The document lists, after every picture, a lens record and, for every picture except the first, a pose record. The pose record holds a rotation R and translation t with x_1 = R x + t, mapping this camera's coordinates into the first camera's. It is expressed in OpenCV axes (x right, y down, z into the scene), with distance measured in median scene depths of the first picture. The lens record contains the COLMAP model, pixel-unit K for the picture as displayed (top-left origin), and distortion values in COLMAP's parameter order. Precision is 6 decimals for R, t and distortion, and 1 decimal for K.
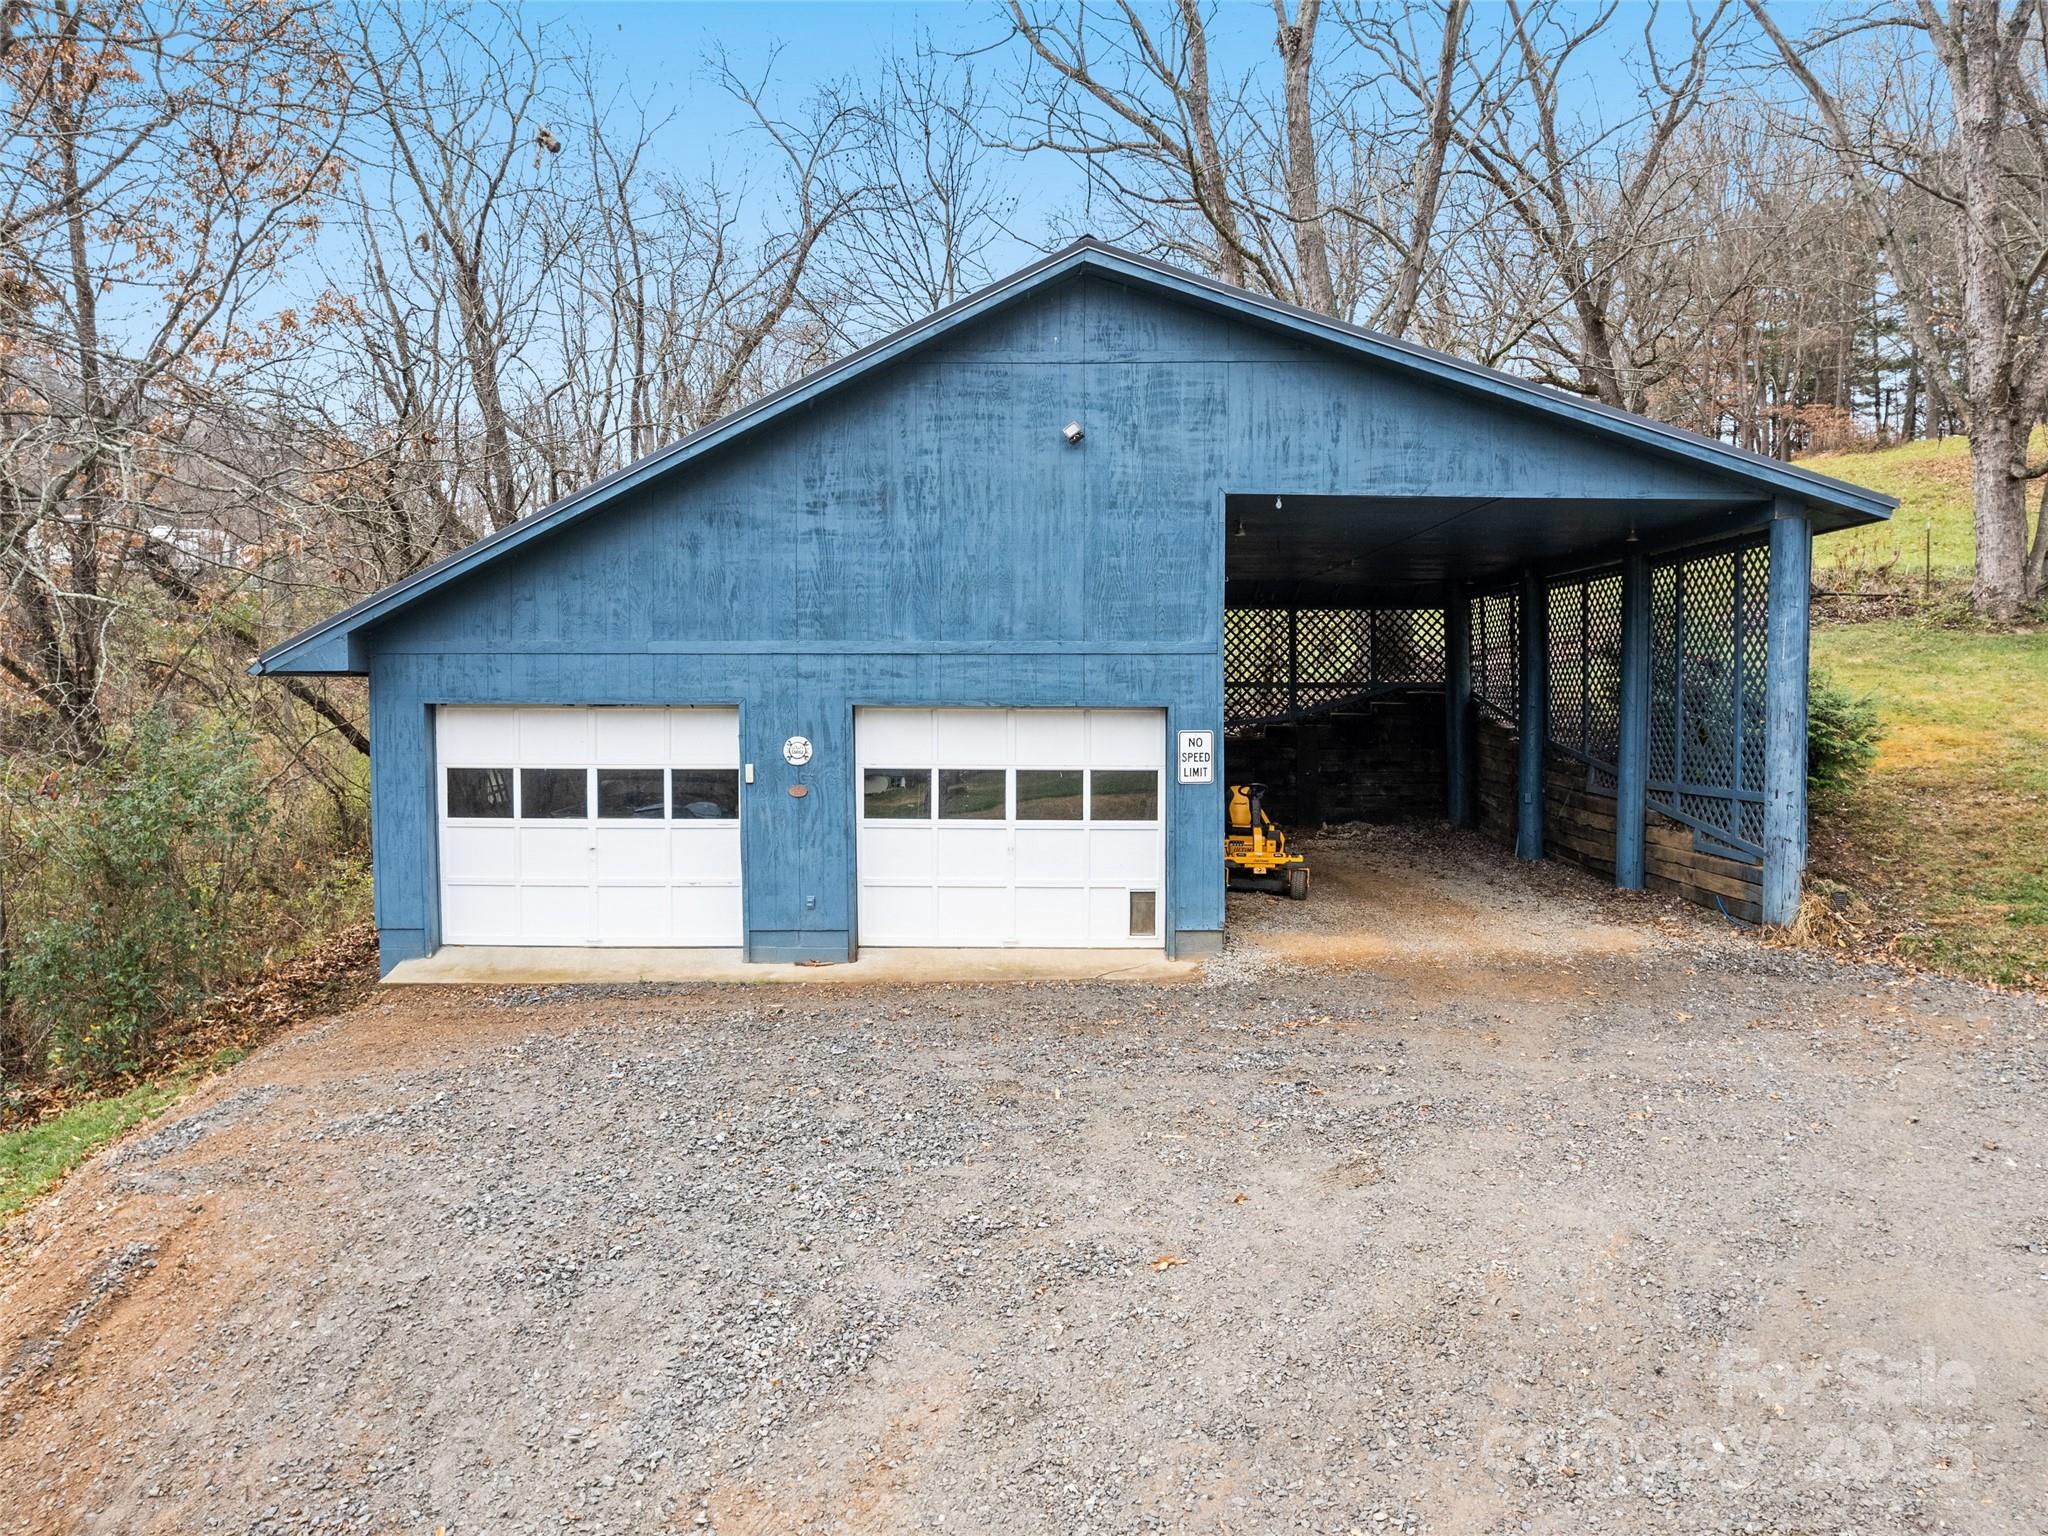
lens RADIAL K [[1486.7, 0, 1040.8], [0, 1486.7, 770.4], [0, 0, 1]] dist [-0.069150, 0.053098]
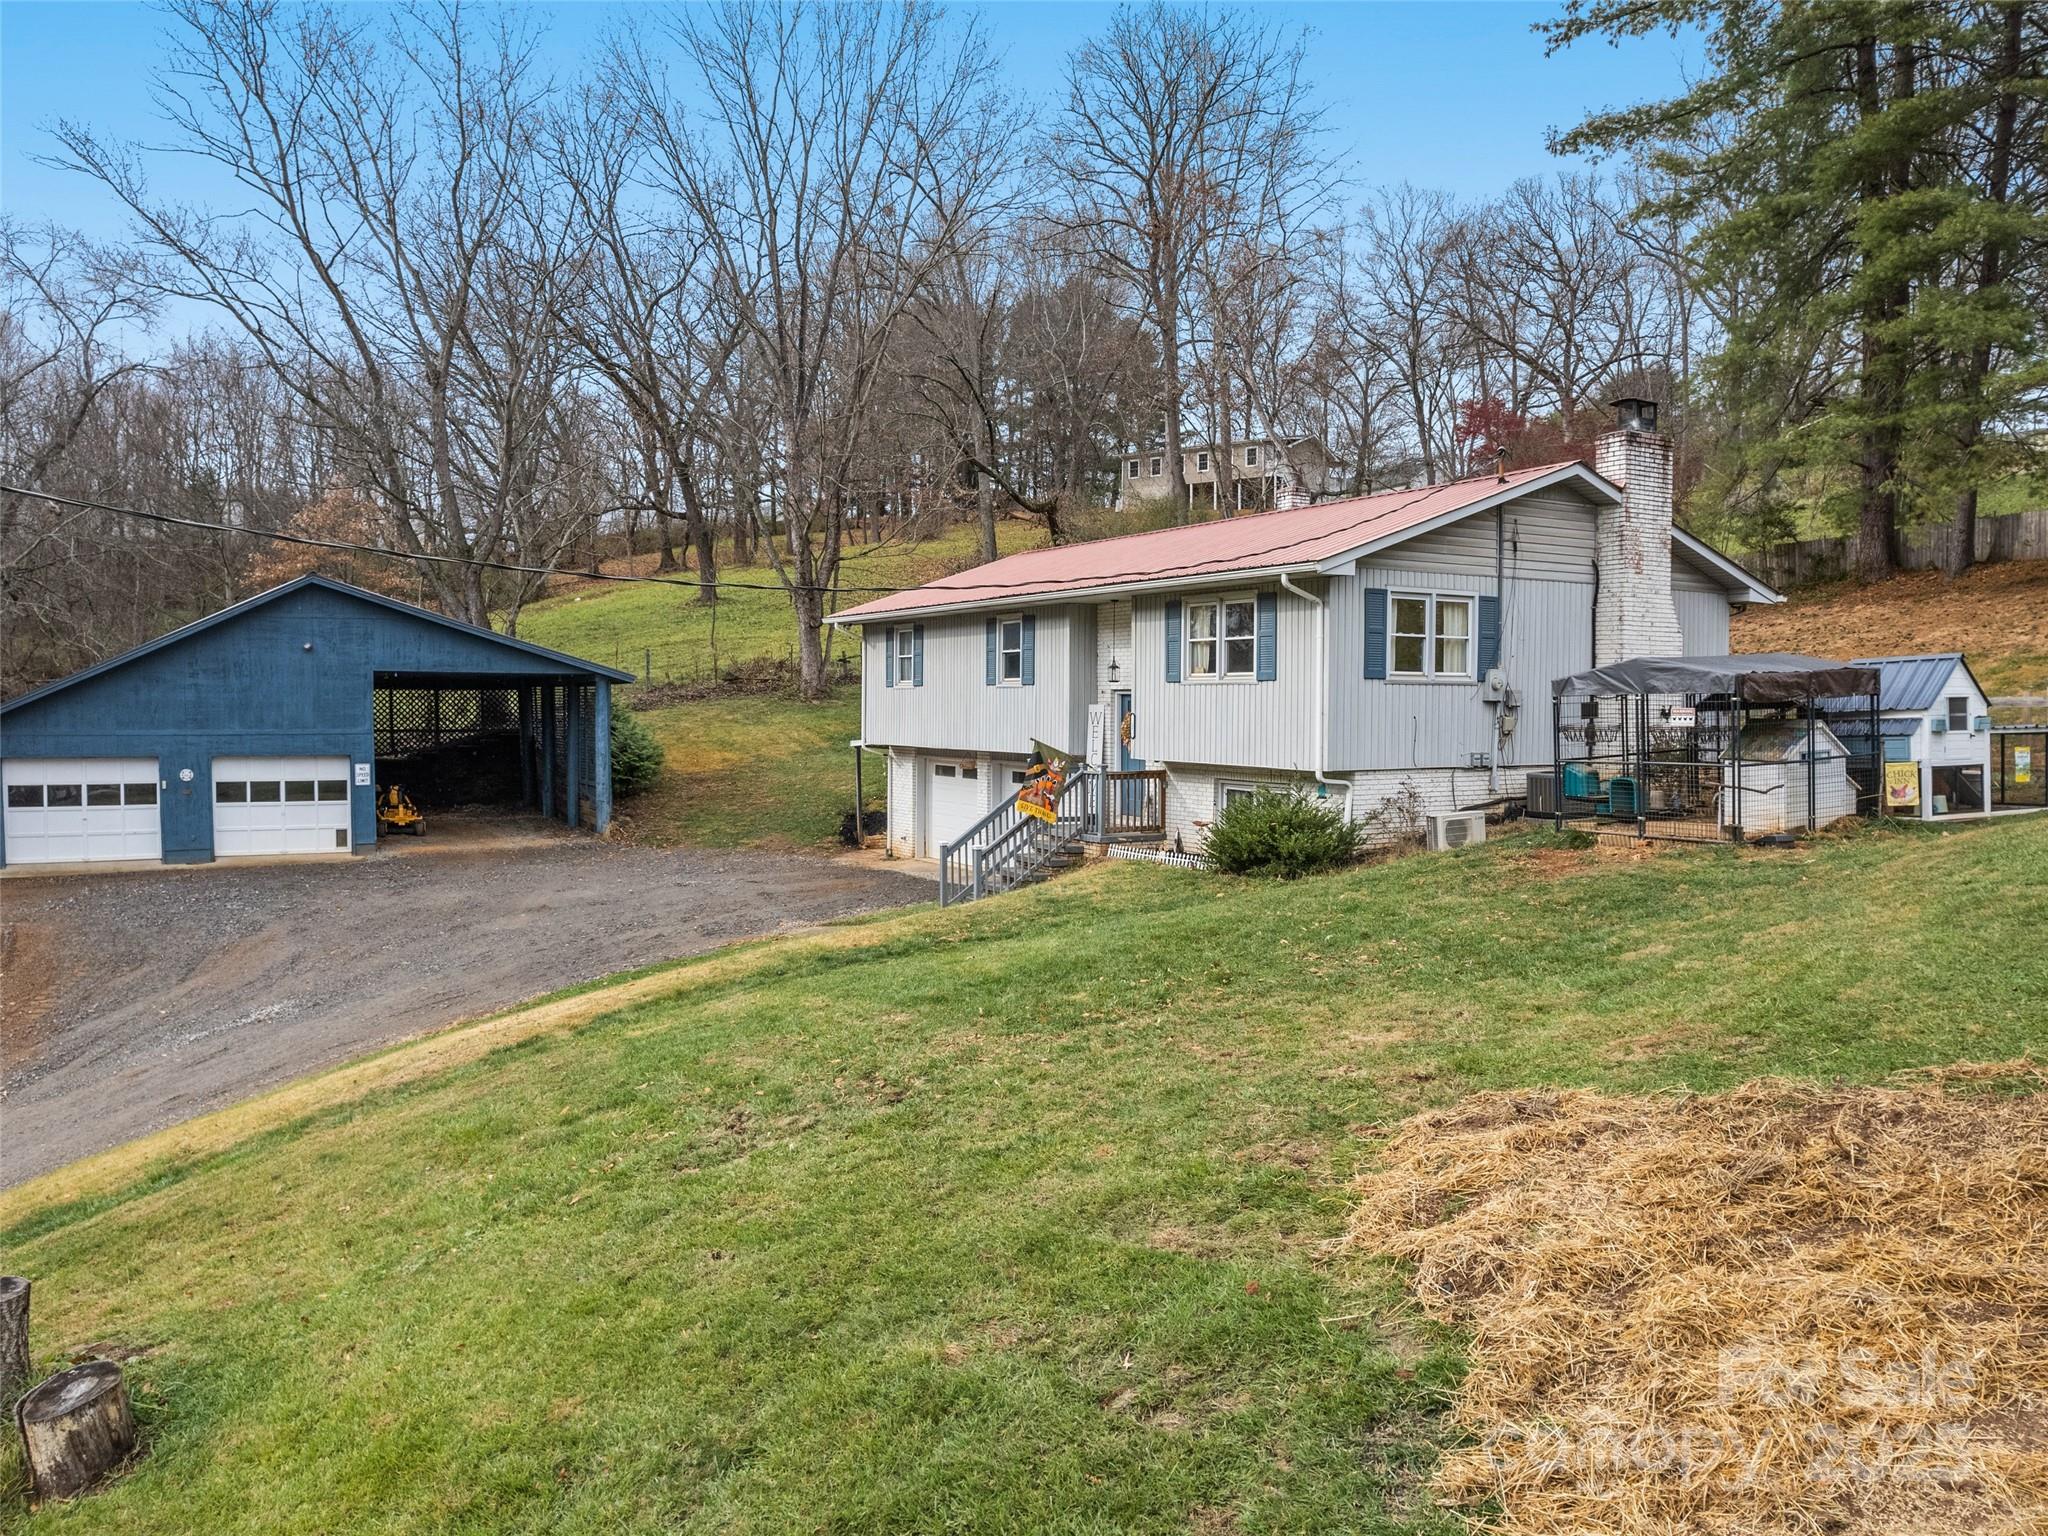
lens RADIAL K [[1486.7, 0, 1017.2], [0, 1486.7, 770.9], [0, 0, 1]] dist [-0.069150, 0.053098]
pose [[0.889410, -0.017600, 0.456770, -0.046400], [0.017094, 0.999840, 0.005240, -0.009197], [-0.456790, 0.003147, 0.889569, -1.706441]]
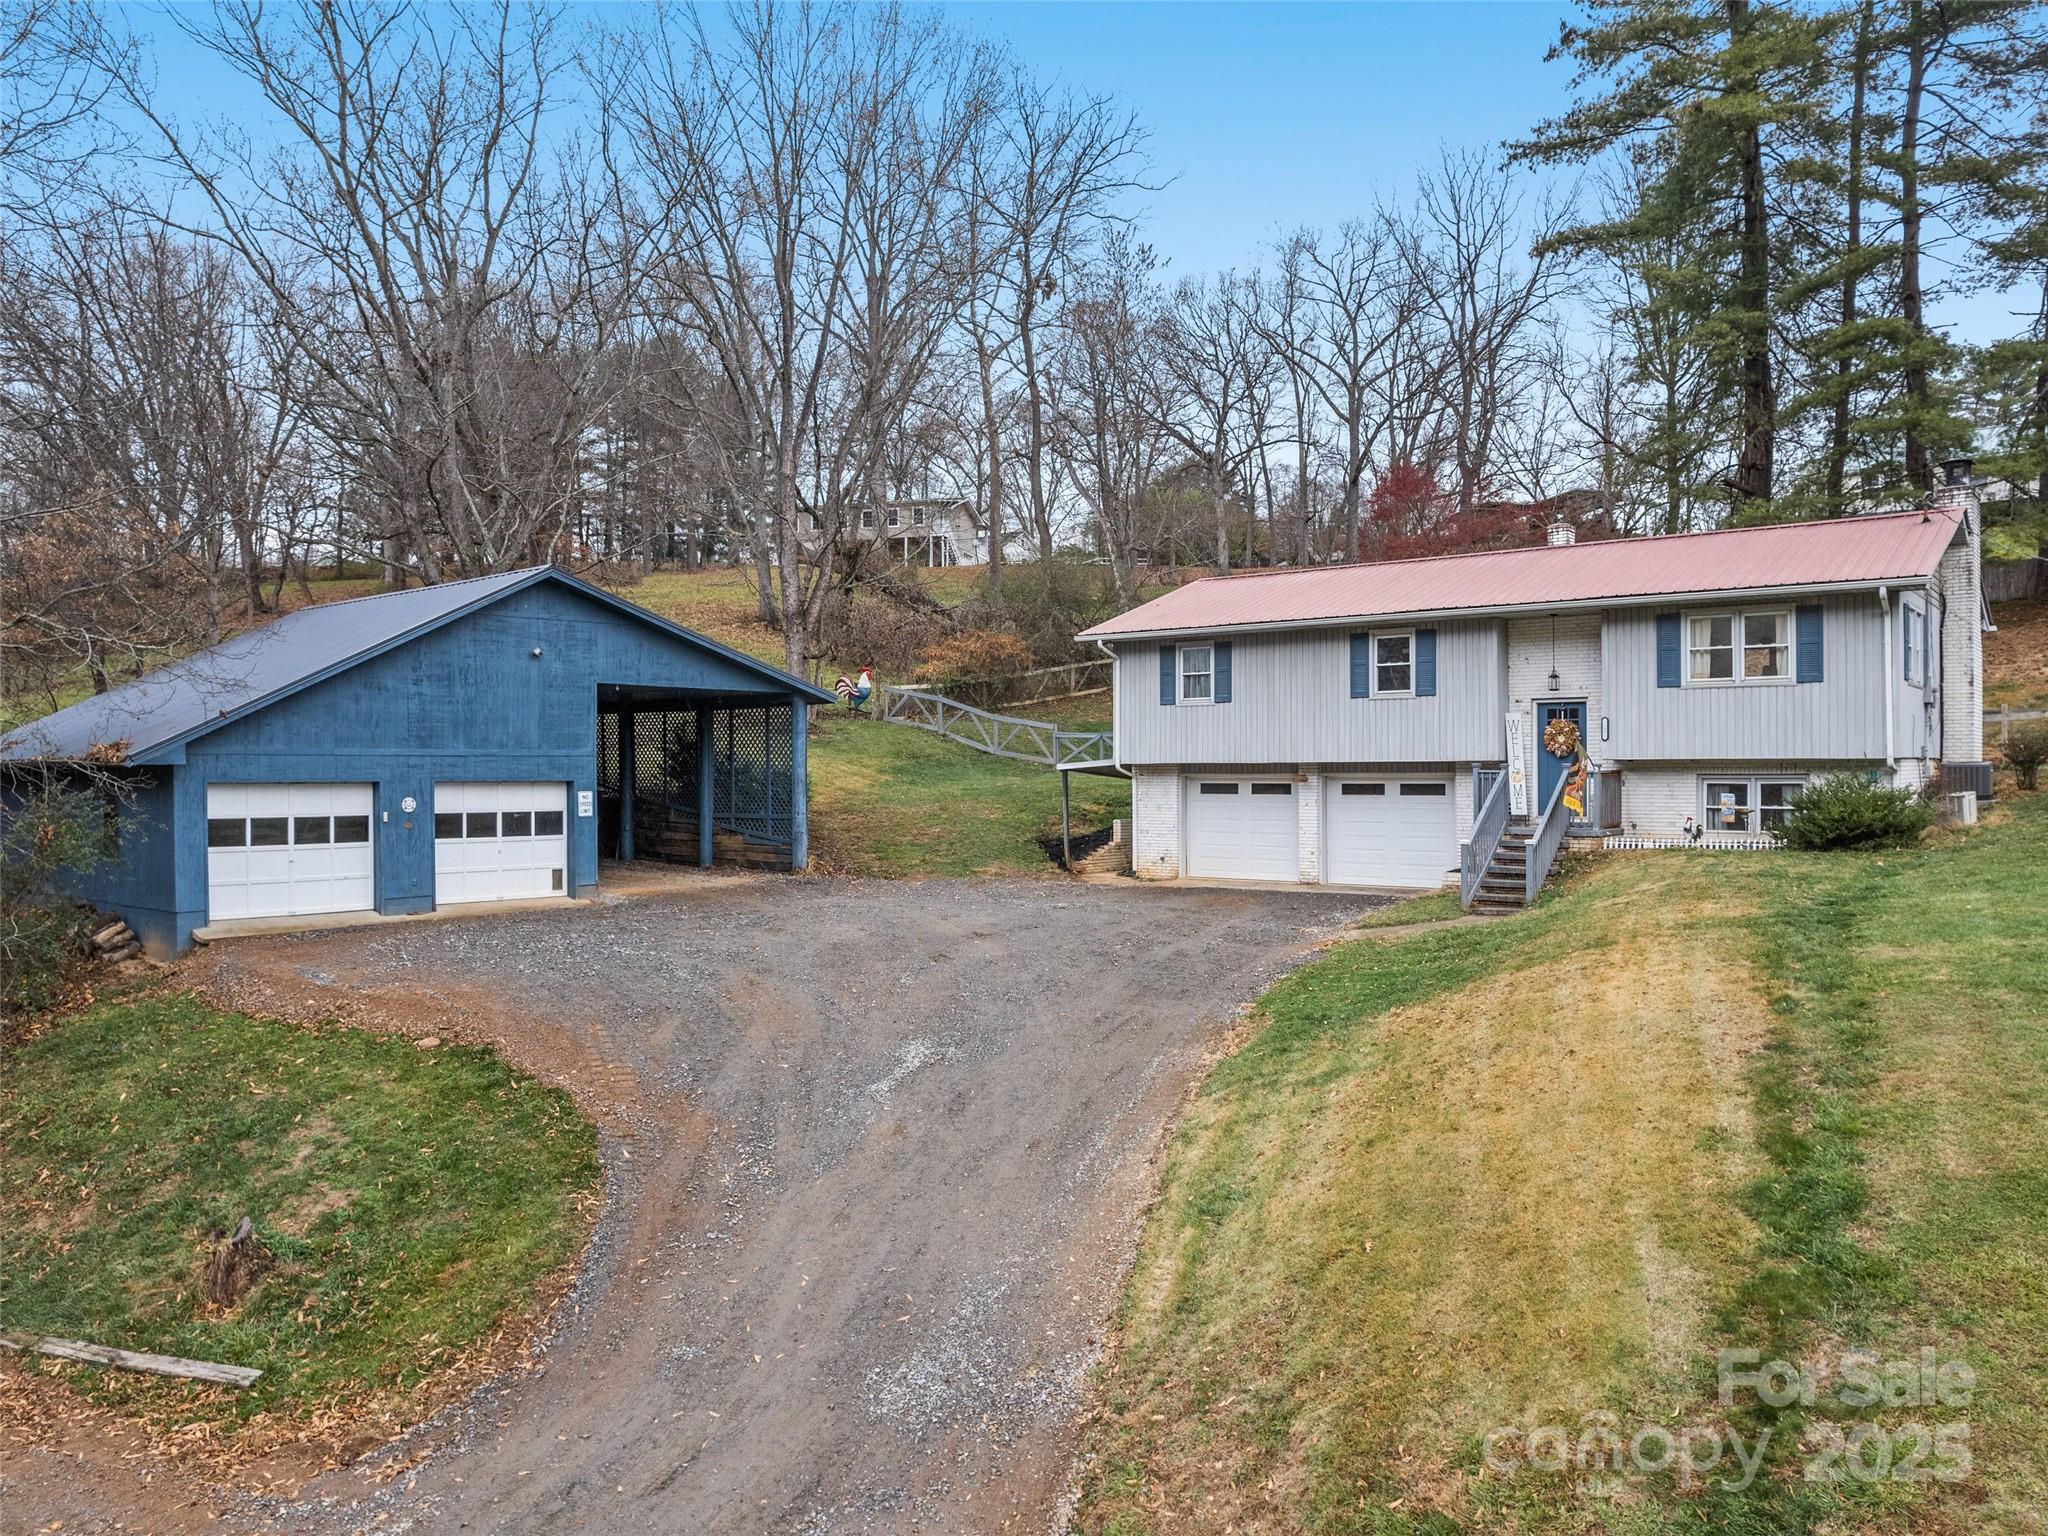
lens RADIAL K [[1486.7, 0, 1012.7], [0, 1486.7, 757.7], [0, 0, 1]] dist [-0.069150, 0.053098]
pose [[0.667953, 0.000854, 0.744203, -1.061234], [0.039063, 0.998581, -0.036206, 0.025722], [-0.743178, 0.053255, 0.666971, -0.881033]]
